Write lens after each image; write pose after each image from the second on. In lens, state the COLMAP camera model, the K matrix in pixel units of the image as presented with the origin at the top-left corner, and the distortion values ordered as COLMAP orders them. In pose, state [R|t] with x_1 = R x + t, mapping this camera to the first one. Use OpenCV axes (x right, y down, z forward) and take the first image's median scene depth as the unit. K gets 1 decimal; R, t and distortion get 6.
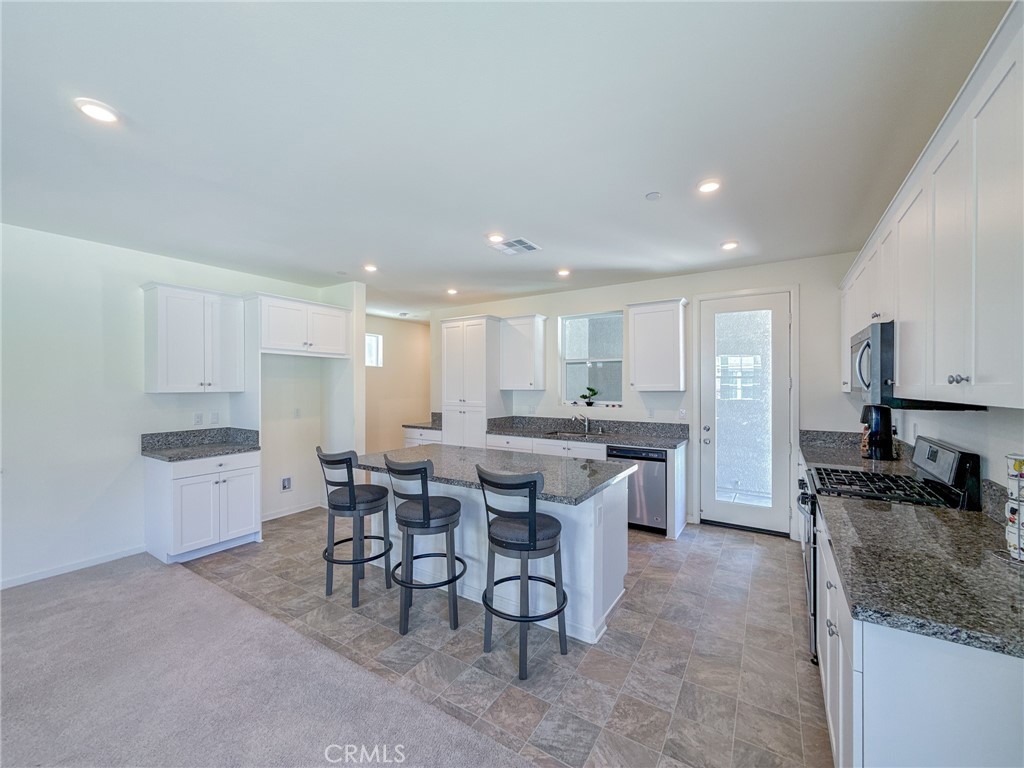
lens RADIAL K [[407.1, 0, 513.7], [0, 407.1, 385.6], [0, 0, 1]] dist [0.000217, 0.000316]
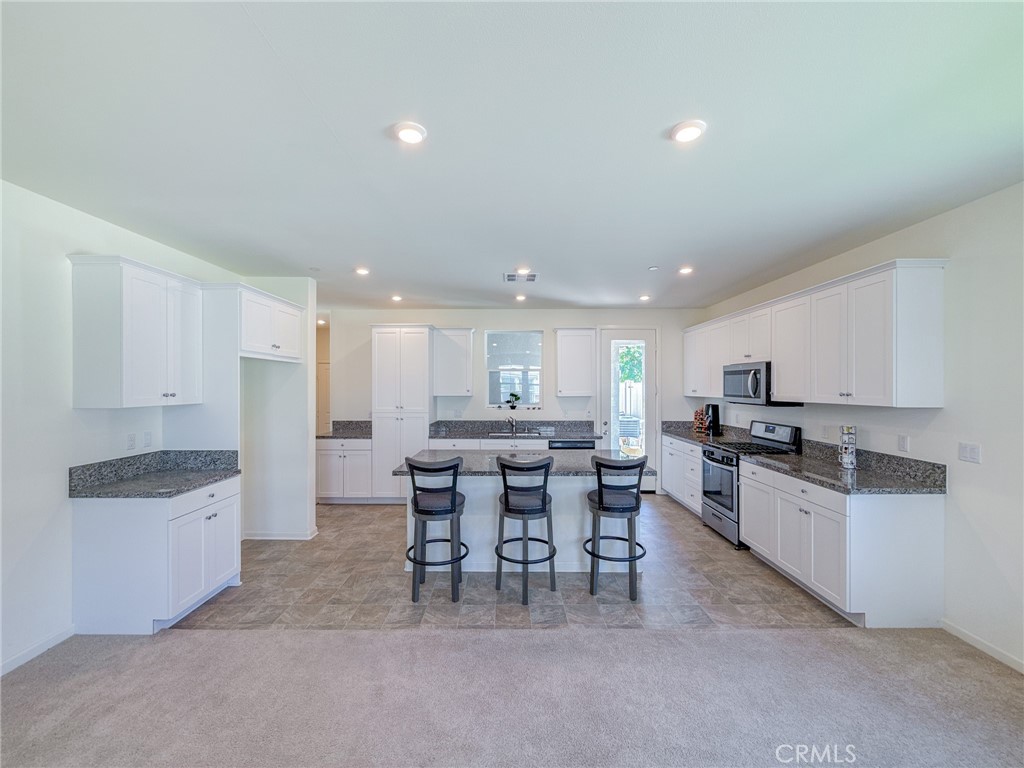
lens RADIAL K [[412.5, 0, 505.7], [0, 412.5, 387.6], [0, 0, 1]] dist [0.000443, 0.000112]
pose [[0.847501, -0.000662, 0.530793, -0.619885], [-0.000114, 0.999999, 0.001429, -0.018365], [-0.530794, -0.001271, 0.847500, 0.002214]]
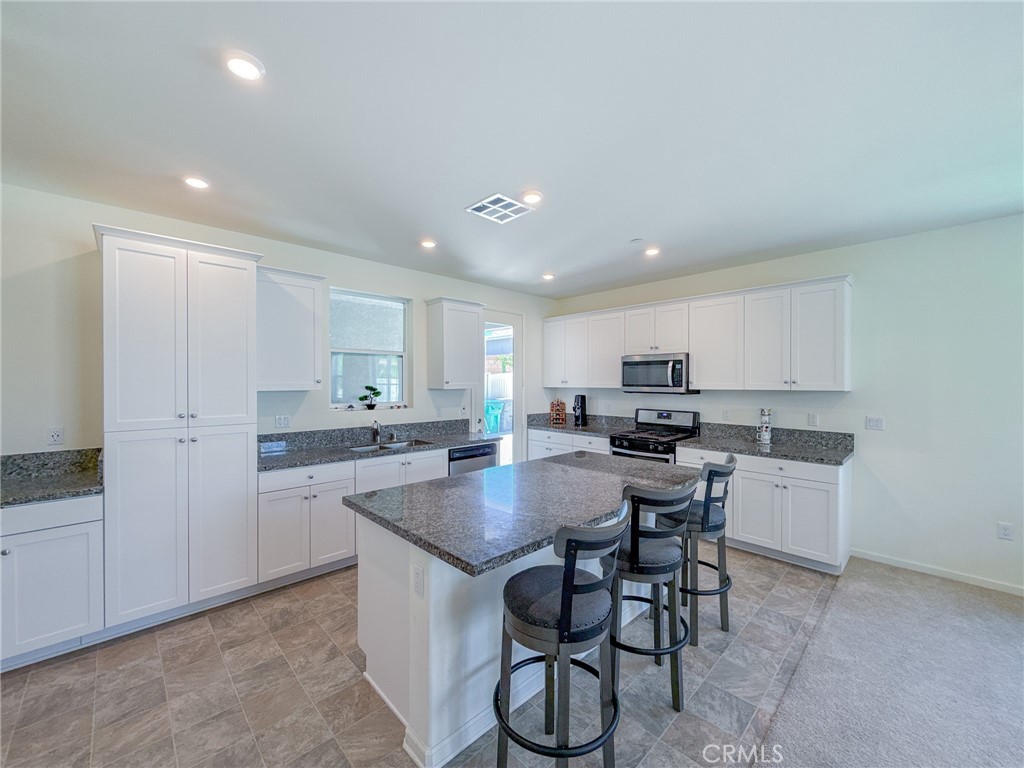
lens RADIAL K [[407.1, 0, 513.7], [0, 407.1, 385.6], [0, 0, 1]] dist [0.000217, 0.000316]
pose [[0.235714, -0.008365, 0.971787, -0.697553], [0.000318, 0.999964, 0.008530, -0.004081], [-0.971823, -0.001702, 0.235708, 0.722002]]
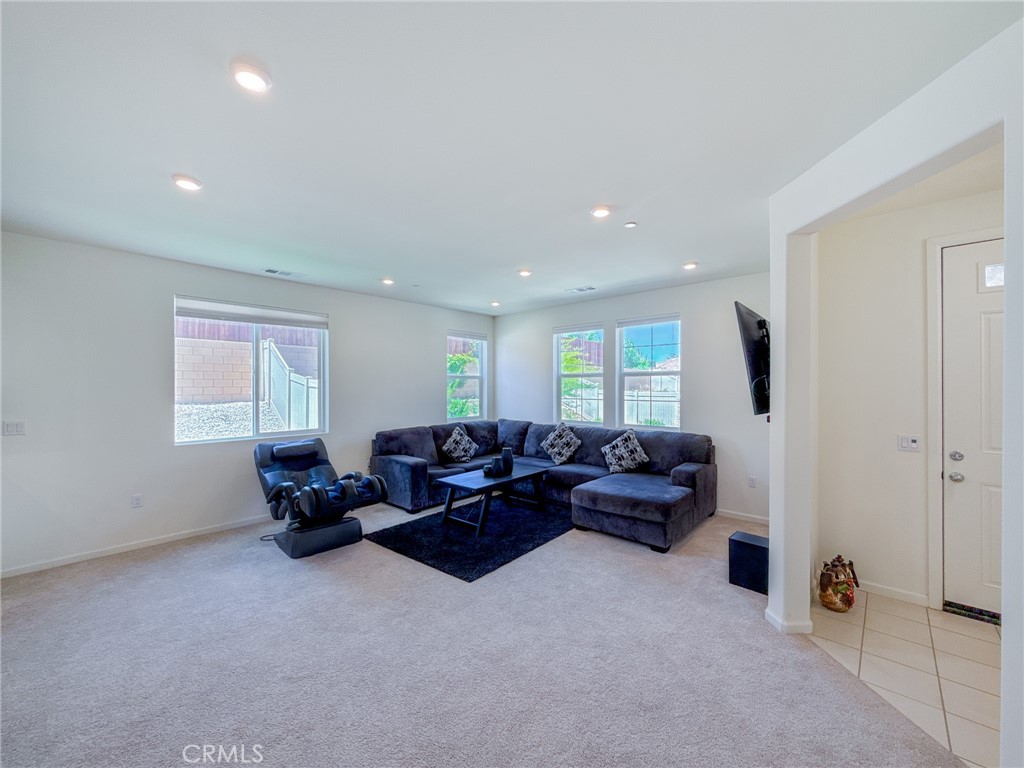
lens RADIAL K [[407.1, 0, 513.7], [0, 407.1, 385.6], [0, 0, 1]] dist [0.000217, 0.000316]
pose [[-0.985954, 0.003869, 0.166973, -0.789258], [0.003662, 0.999992, -0.001549, 0.004630], [-0.166977, -0.000916, -0.985960, 0.814212]]
